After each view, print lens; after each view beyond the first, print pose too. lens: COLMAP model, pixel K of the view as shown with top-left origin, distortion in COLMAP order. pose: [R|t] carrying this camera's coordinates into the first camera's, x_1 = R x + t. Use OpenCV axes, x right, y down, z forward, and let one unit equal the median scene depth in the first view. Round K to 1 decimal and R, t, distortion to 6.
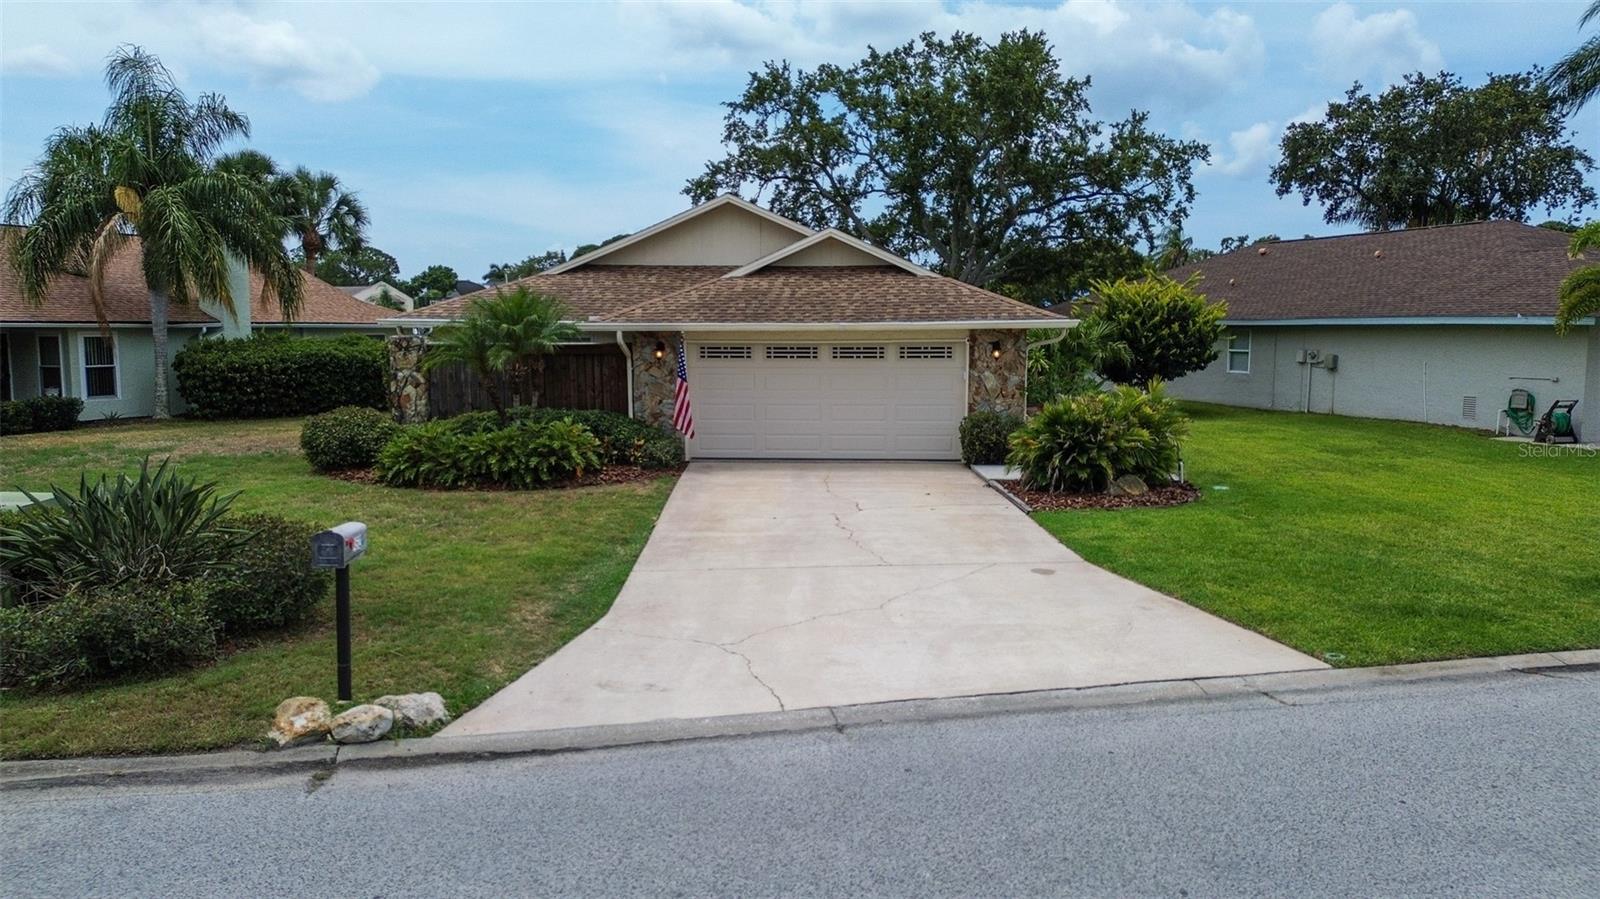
lens RADIAL K [[1141.1, 0, 795.3], [0, 1141.1, 445.8], [0, 0, 1]] dist [0.080175, -0.059005]
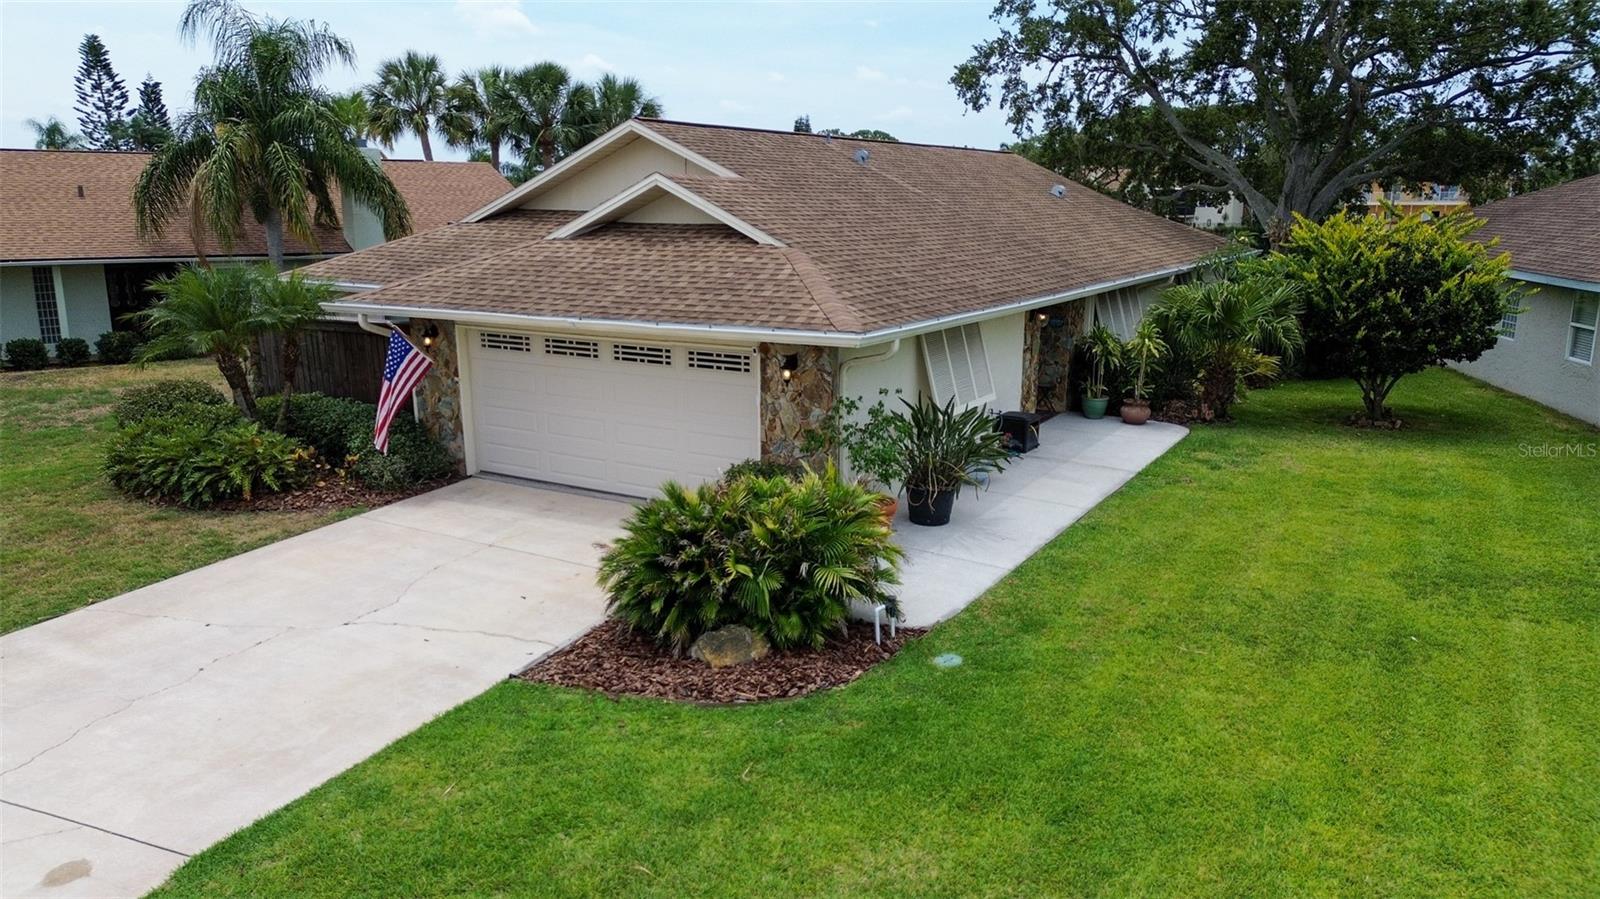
lens RADIAL K [[1141.1, 0, 801.3], [0, 1141.1, 453.1], [0, 0, 1]] dist [0.080175, -0.059005]
pose [[0.888511, 0.100443, -0.447726, 0.471557], [-0.048790, 0.990897, 0.125473, -0.115294], [0.456253, -0.089639, 0.885324, 0.395387]]
